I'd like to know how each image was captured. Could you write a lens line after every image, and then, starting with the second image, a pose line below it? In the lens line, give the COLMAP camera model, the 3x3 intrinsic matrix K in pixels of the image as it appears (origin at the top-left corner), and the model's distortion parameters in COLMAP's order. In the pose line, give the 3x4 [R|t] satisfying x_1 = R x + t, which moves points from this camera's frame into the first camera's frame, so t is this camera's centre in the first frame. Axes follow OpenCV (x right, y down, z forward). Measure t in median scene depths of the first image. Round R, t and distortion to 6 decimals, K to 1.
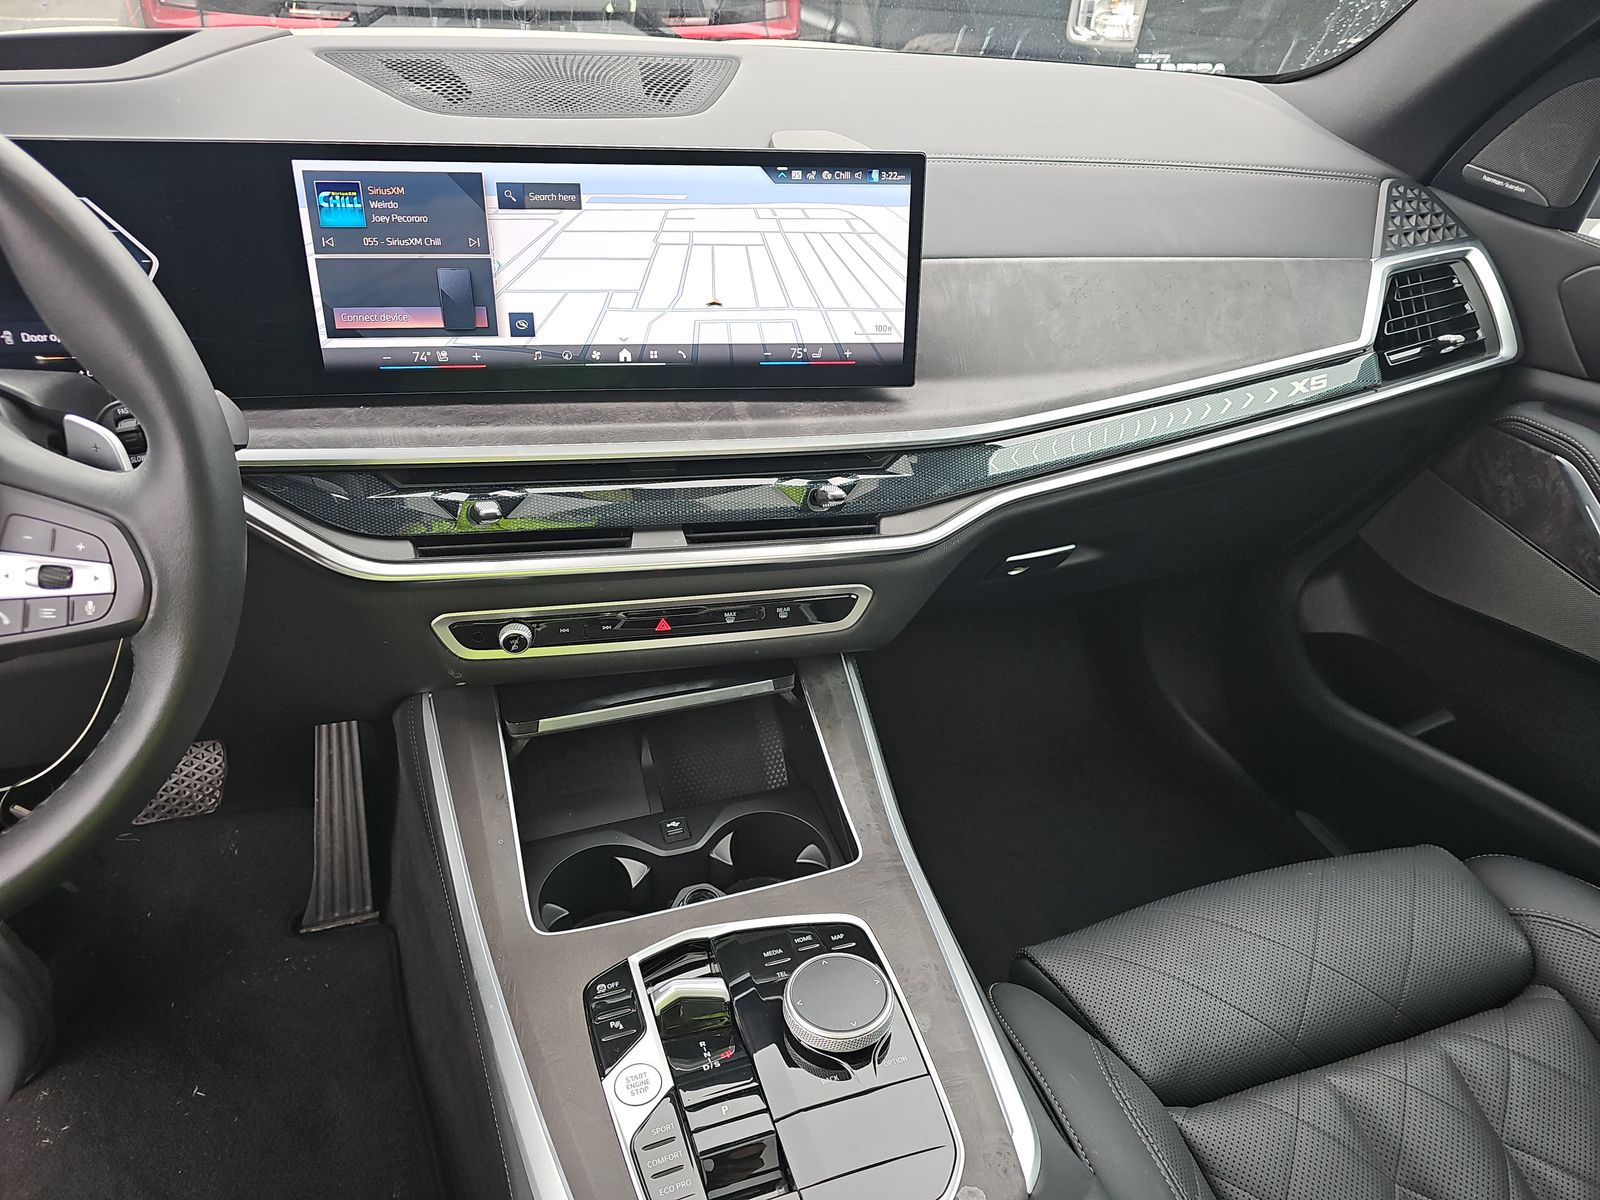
lens RADIAL K [[1066.9, 0, 800.0], [0, 1066.9, 600.0], [0, 0, 1]] dist [0.001663, 0.000672]
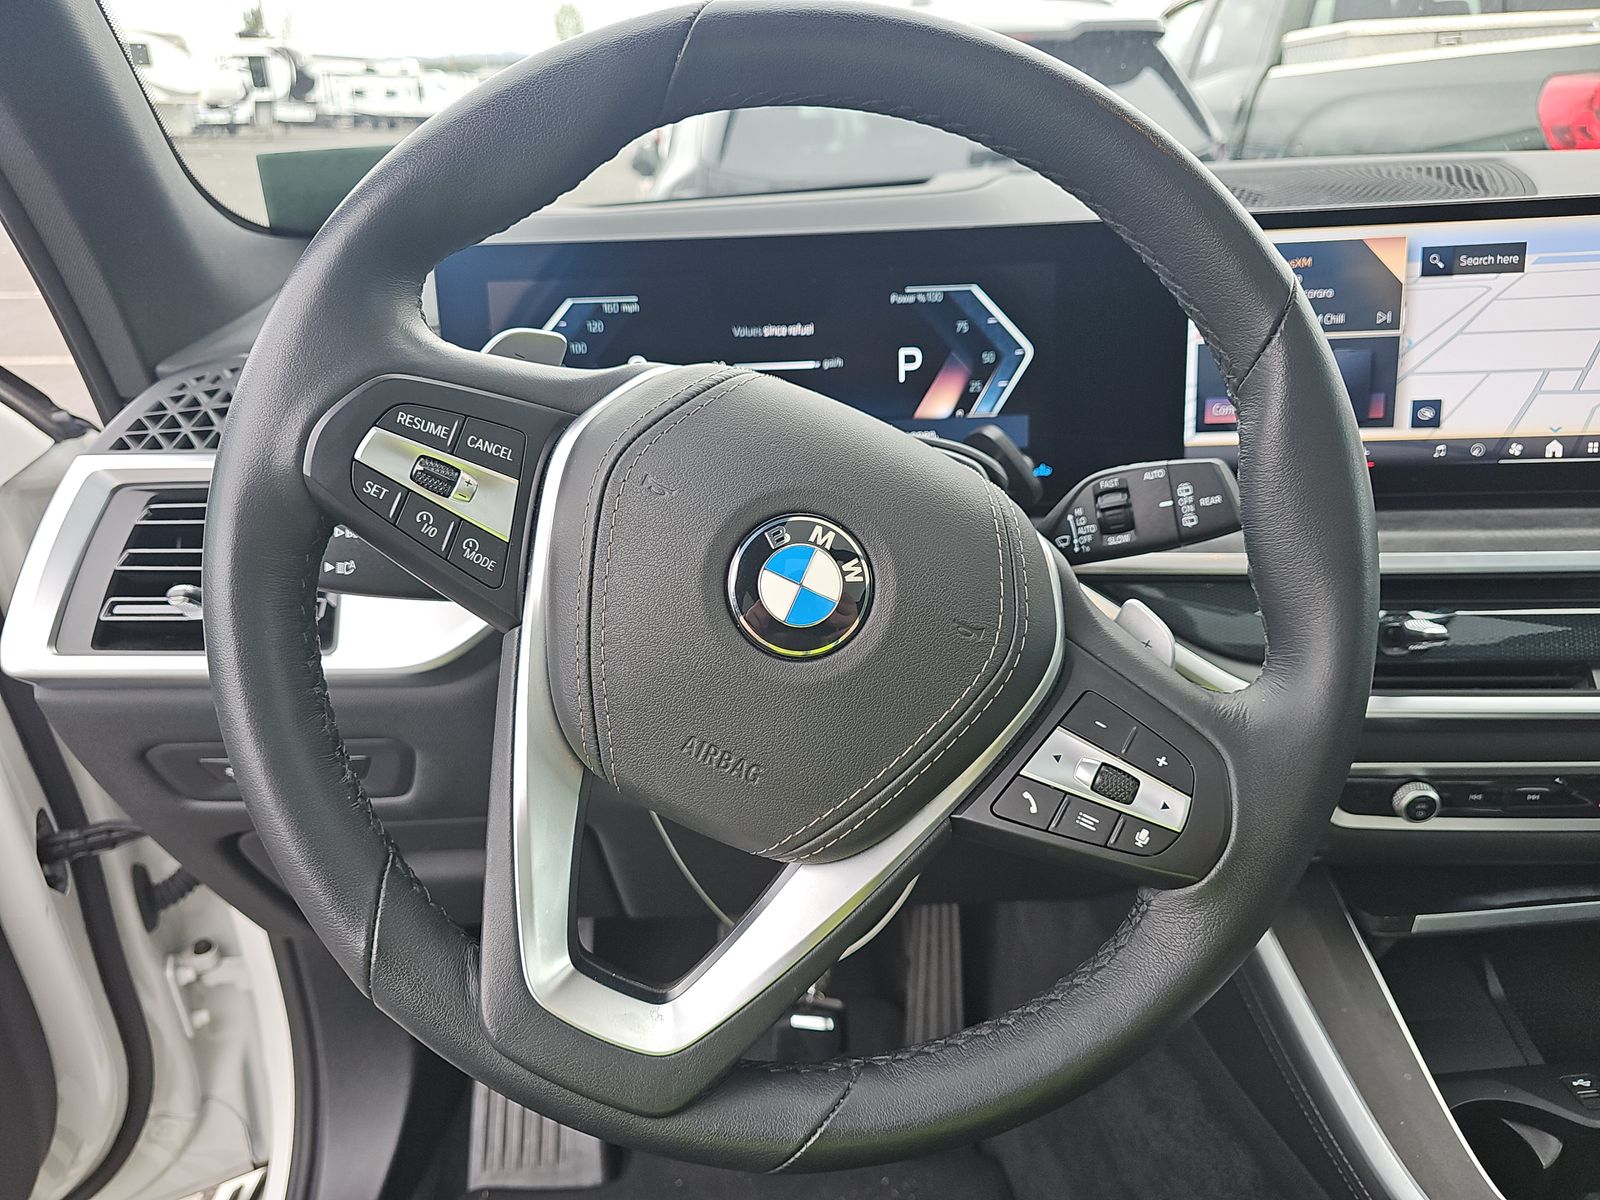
lens RADIAL K [[1066.9, 0, 800.0], [0, 1066.9, 600.0], [0, 0, 1]] dist [0.001663, 0.000672]
pose [[0.961800, 0.006646, -0.273672, -0.494757], [-0.060786, 0.979933, -0.189832, 0.067263], [0.266919, 0.199216, 0.942904, 0.124281]]
